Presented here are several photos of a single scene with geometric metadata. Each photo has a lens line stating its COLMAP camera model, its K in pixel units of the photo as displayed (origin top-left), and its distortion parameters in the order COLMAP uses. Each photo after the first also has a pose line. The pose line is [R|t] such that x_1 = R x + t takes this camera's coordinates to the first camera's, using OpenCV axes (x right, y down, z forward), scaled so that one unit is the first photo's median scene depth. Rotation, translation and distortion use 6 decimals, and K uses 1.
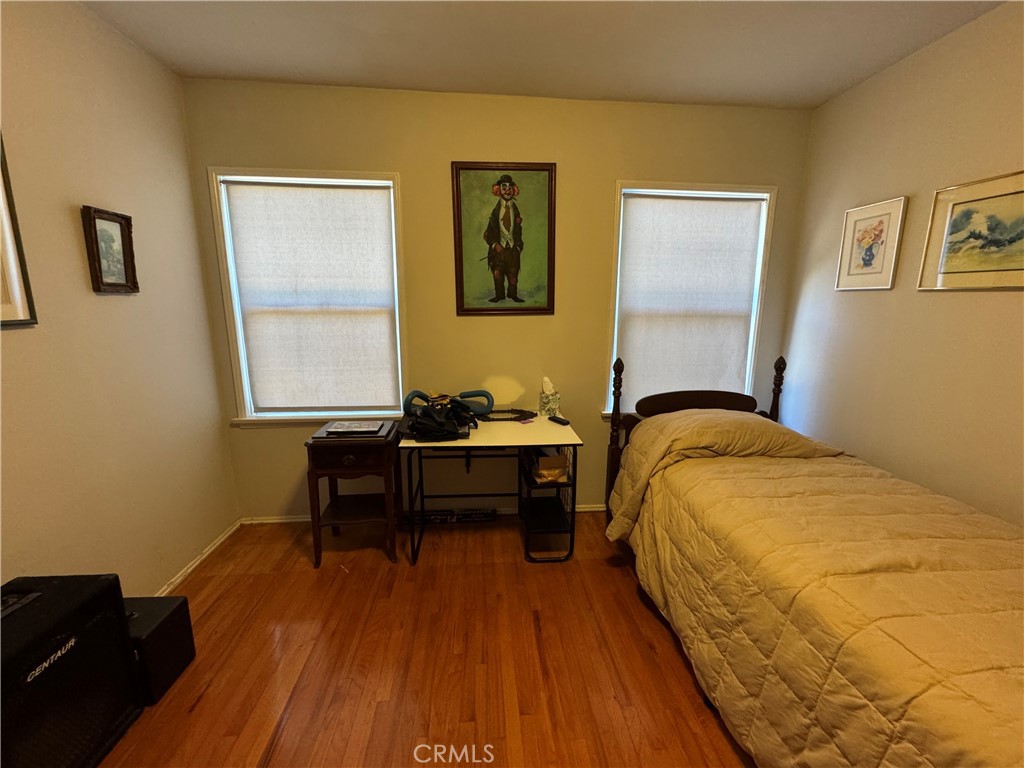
lens RADIAL K [[409.4, 0, 513.0], [0, 409.4, 383.3], [0, 0, 1]] dist [-0.003418, 0.000333]
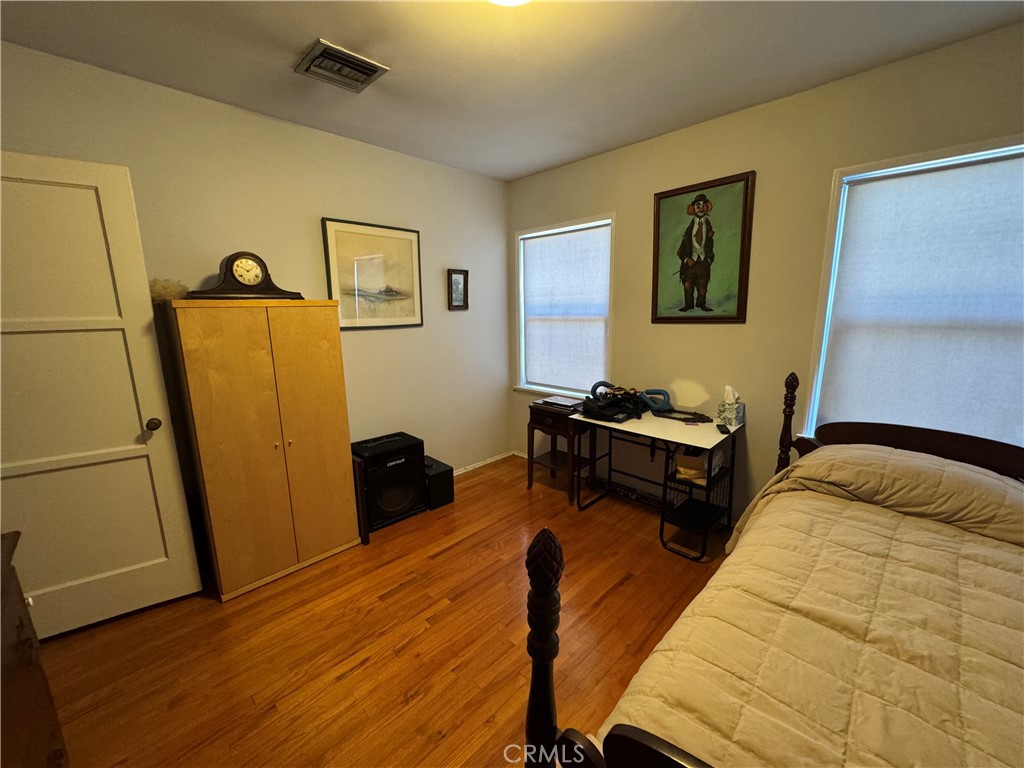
lens RADIAL K [[409.4, 0, 511.0], [0, 409.4, 385.1], [0, 0, 1]] dist [-0.003418, 0.000333]
pose [[0.643238, 0.126485, -0.755147, 0.548230], [-0.128371, 0.990116, 0.056494, -0.005924], [0.754829, 0.060600, 0.653117, -0.056490]]
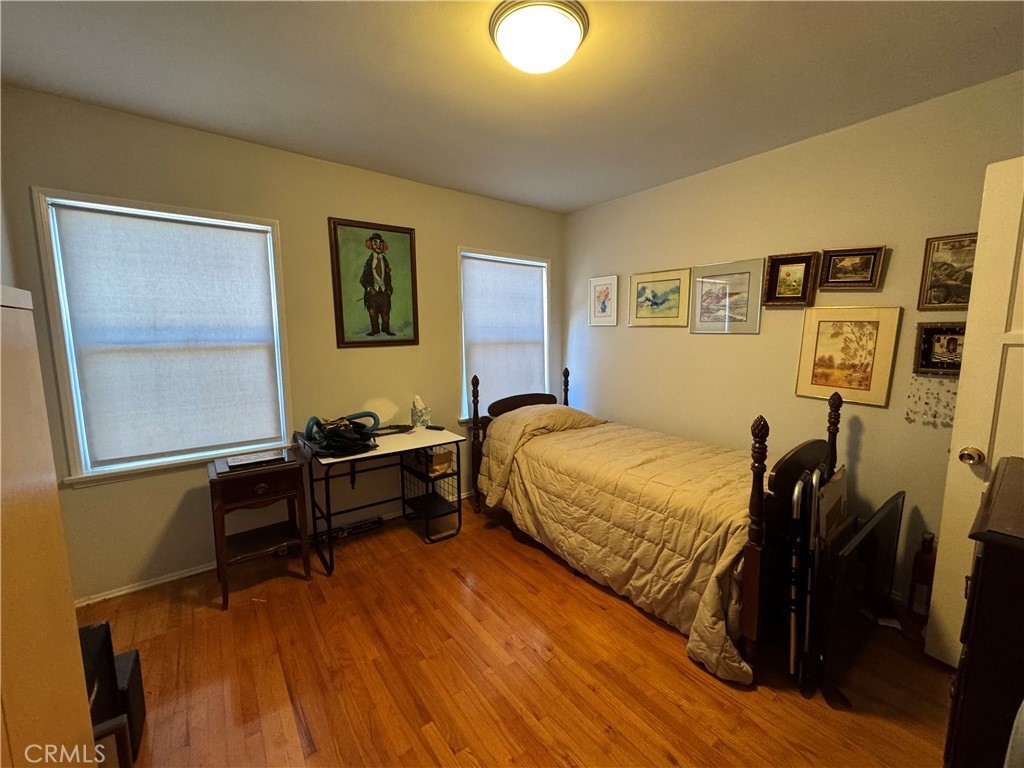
lens RADIAL K [[409.4, 0, 515.2], [0, 409.4, 384.0], [0, 0, 1]] dist [-0.003418, 0.000333]
pose [[0.842911, -0.077148, 0.532494, -0.359299], [0.112620, 0.993043, -0.034399, 0.029024], [-0.526135, 0.088965, 0.845735, -0.219812]]
